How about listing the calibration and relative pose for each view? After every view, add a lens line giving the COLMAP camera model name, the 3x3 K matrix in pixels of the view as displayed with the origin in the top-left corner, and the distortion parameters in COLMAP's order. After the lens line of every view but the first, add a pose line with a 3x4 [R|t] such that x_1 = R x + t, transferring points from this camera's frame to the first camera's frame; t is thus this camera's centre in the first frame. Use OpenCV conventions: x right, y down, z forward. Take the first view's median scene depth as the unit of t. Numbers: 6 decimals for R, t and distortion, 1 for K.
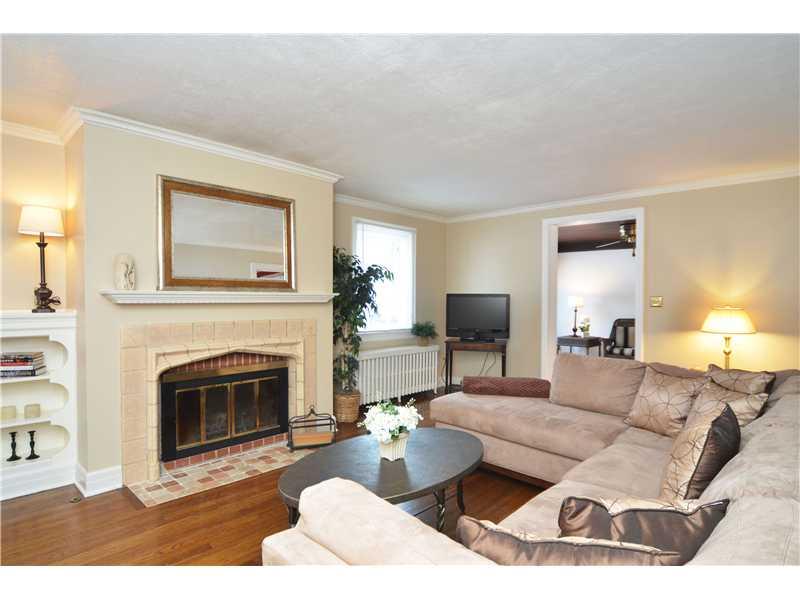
lens RADIAL K [[439.5, 0, 395.7], [0, 439.5, 308.8], [0, 0, 1]] dist [-0.024671, -0.000024]
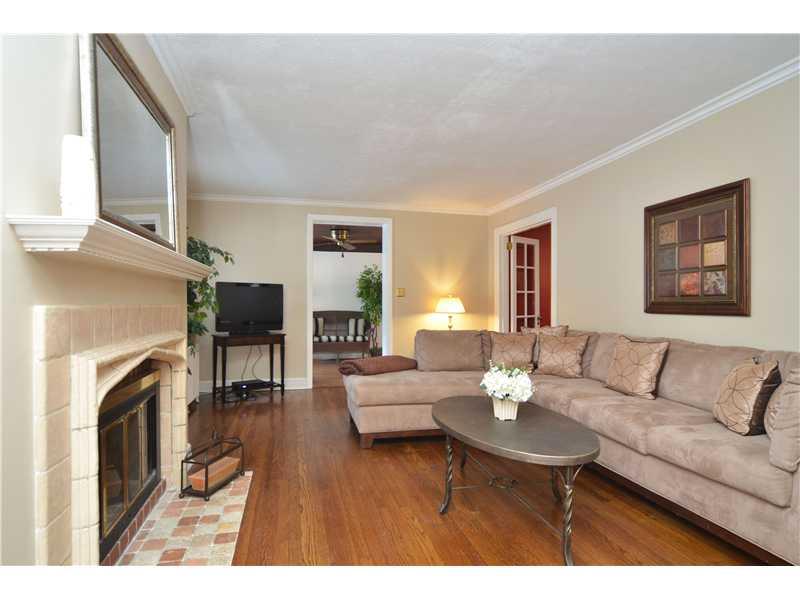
lens RADIAL K [[439.5, 0, 395.7], [0, 439.5, 308.8], [0, 0, 1]] dist [-0.024671, -0.000024]
pose [[0.519454, -0.011400, 0.854423, -0.710662], [0.020457, 0.999790, 0.000902, 0.040538], [-0.854254, 0.017011, 0.519578, 0.430216]]
